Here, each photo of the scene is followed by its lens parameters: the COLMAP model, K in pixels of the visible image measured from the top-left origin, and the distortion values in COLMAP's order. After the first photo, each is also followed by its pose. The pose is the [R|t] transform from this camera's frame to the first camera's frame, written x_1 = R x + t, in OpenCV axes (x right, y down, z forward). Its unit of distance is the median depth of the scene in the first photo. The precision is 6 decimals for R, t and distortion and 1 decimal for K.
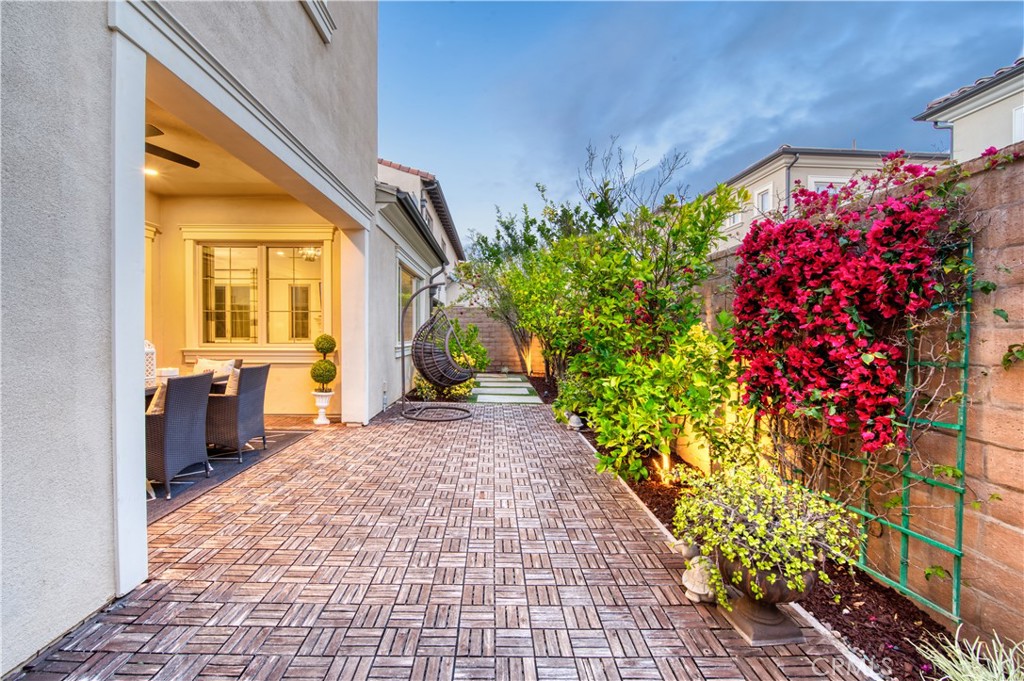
lens RADIAL K [[415.0, 0, 505.9], [0, 415.0, 338.6], [0, 0, 1]] dist [-0.011243, 0.000028]
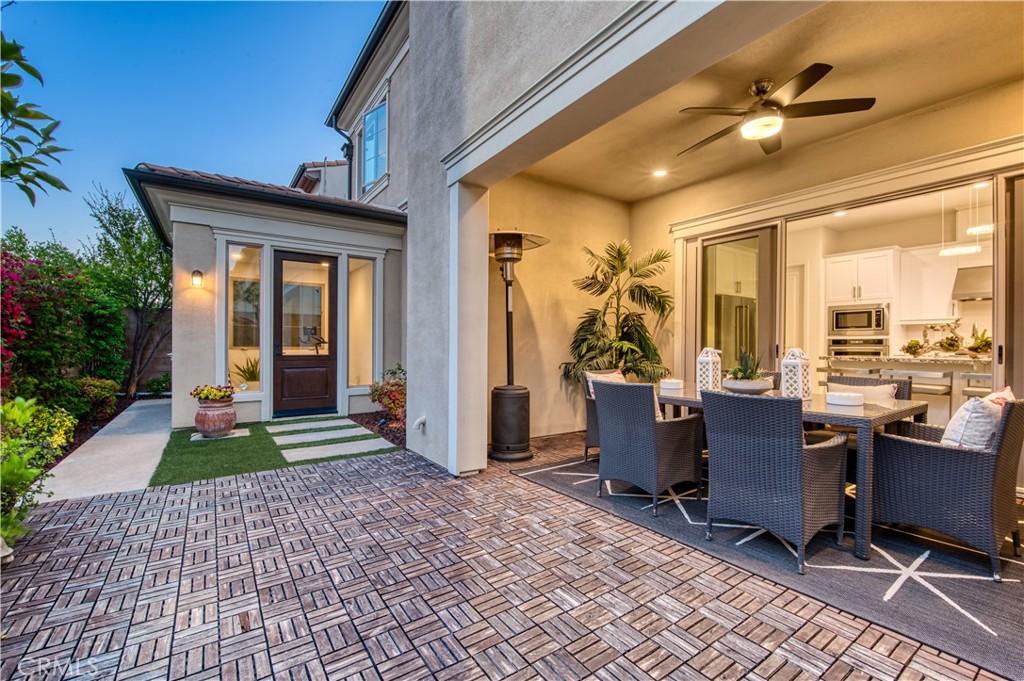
lens RADIAL K [[424.7, 0, 509.5], [0, 424.7, 346.6], [0, 0, 1]] dist [0.013040, -0.000194]
pose [[-0.835626, 0.003424, -0.549288, -0.043239], [-0.006187, 0.999858, 0.015643, -0.002739], [0.549264, 0.016470, -0.835486, 1.864061]]
